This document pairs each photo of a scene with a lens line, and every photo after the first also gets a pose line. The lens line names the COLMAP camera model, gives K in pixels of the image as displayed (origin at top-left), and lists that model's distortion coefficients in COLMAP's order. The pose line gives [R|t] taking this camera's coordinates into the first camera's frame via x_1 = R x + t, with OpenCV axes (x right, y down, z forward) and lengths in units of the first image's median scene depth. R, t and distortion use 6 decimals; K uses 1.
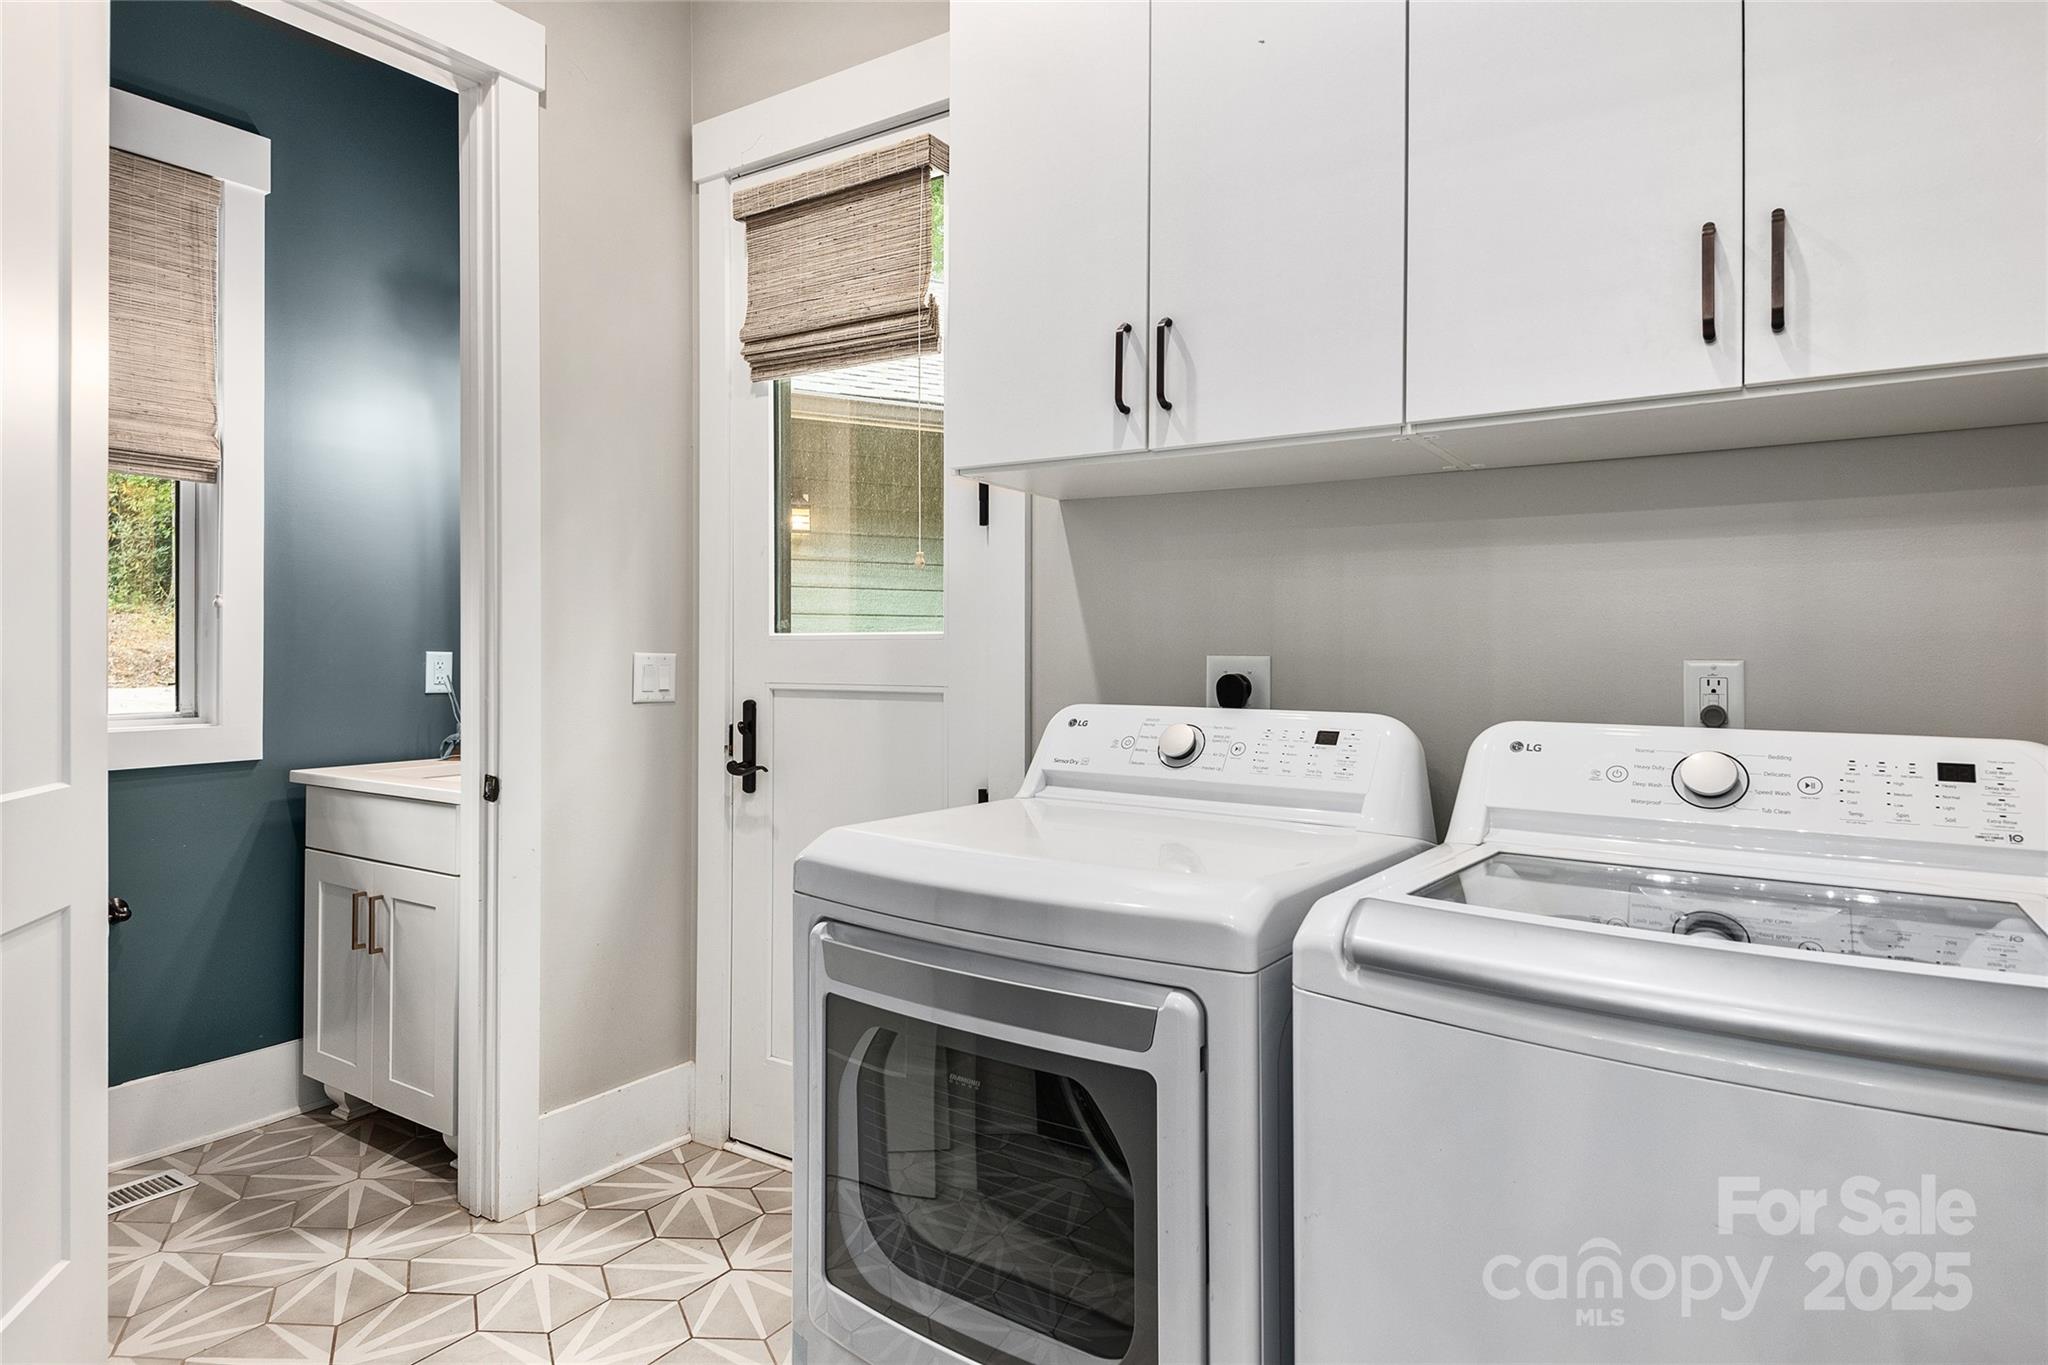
lens RADIAL K [[1137.9, 0, 1045.2], [0, 1137.9, 655.8], [0, 0, 1]] dist [0.025095, -0.019174]
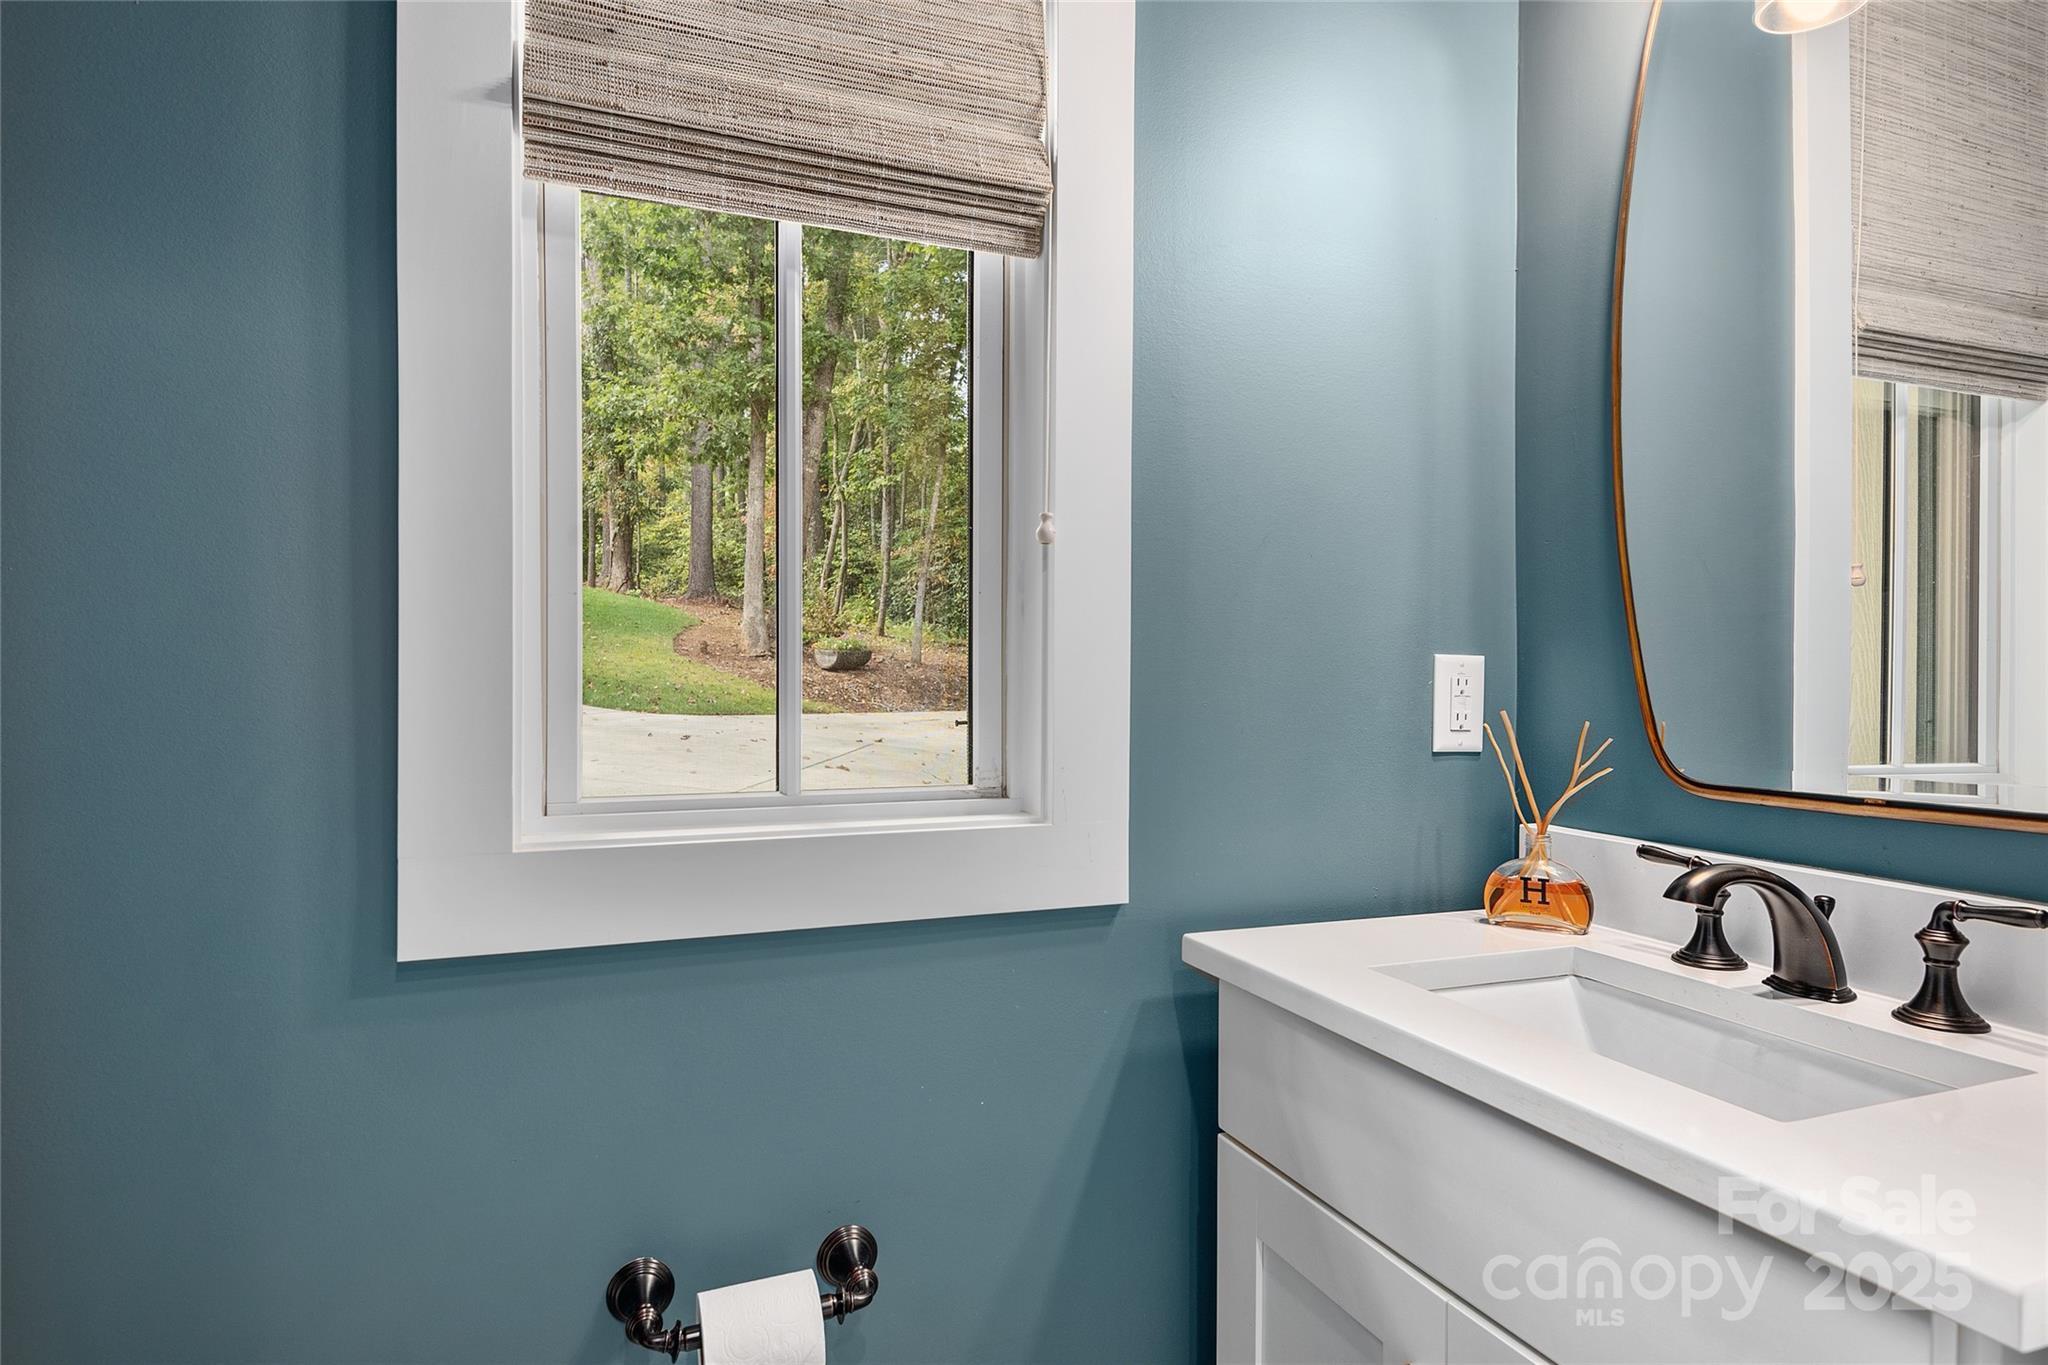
lens RADIAL K [[1137.9, 0, 1018.5], [0, 1137.9, 683.5], [0, 0, 1]] dist [0.025095, -0.019174]
pose [[0.812199, 0.000237, -0.583381, -0.479825], [-0.000930, 0.999999, -0.000889, 0.009175], [0.583380, 0.001264, 0.812198, 0.647334]]
